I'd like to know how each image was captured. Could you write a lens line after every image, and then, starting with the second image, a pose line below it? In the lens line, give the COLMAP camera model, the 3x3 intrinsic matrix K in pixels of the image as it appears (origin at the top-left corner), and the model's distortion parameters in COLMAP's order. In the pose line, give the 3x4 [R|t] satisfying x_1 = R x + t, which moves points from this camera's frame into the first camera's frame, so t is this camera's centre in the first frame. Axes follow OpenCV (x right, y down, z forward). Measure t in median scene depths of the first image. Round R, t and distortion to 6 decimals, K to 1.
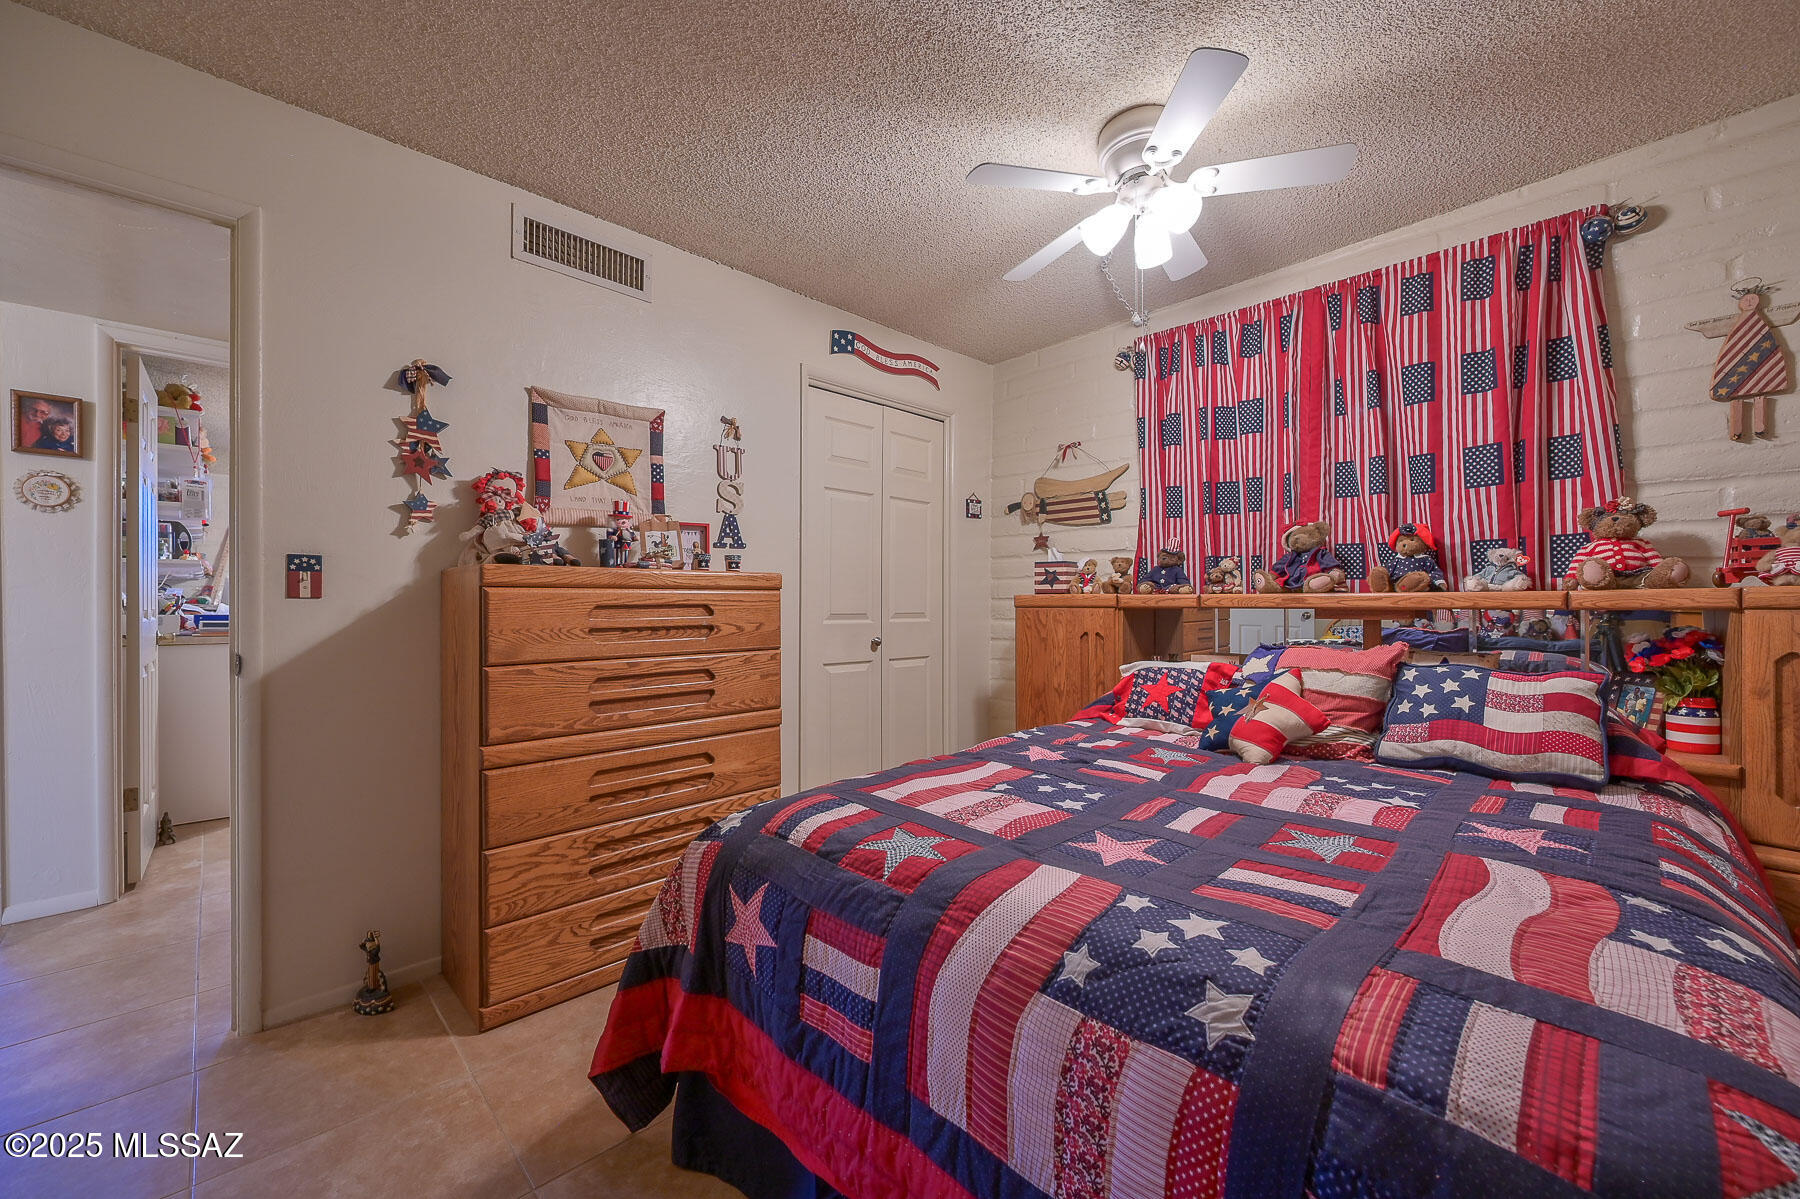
lens RADIAL K [[708.6, 0, 904.5], [0, 708.6, 599.9], [0, 0, 1]] dist [-0.001719, -0.000518]
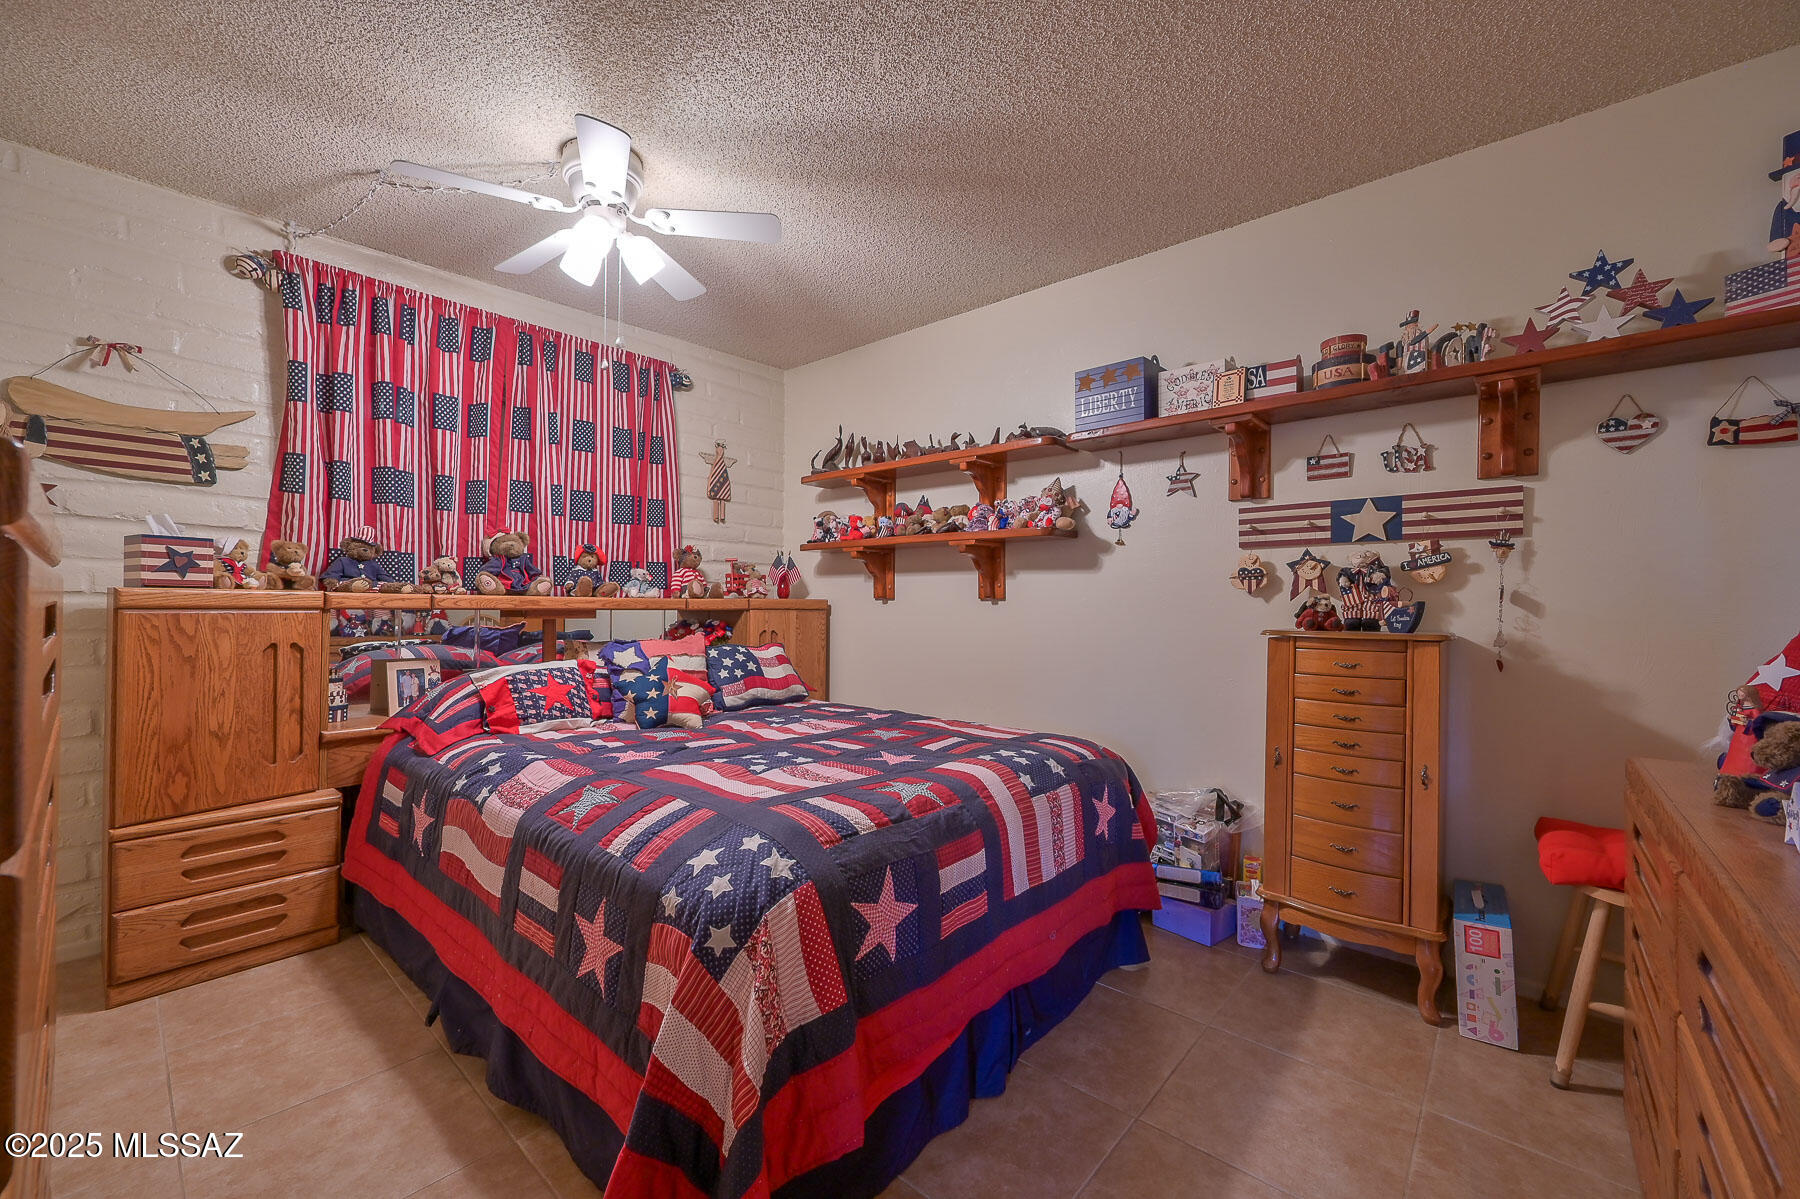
lens RADIAL K [[708.6, 0, 904.5], [0, 708.6, 601.3], [0, 0, 1]] dist [-0.001719, -0.000518]
pose [[-0.081573, 0.007086, 0.996642, -0.503557], [-0.013854, 0.999870, -0.008243, 0.000211], [-0.996571, -0.014480, -0.081464, 0.421852]]
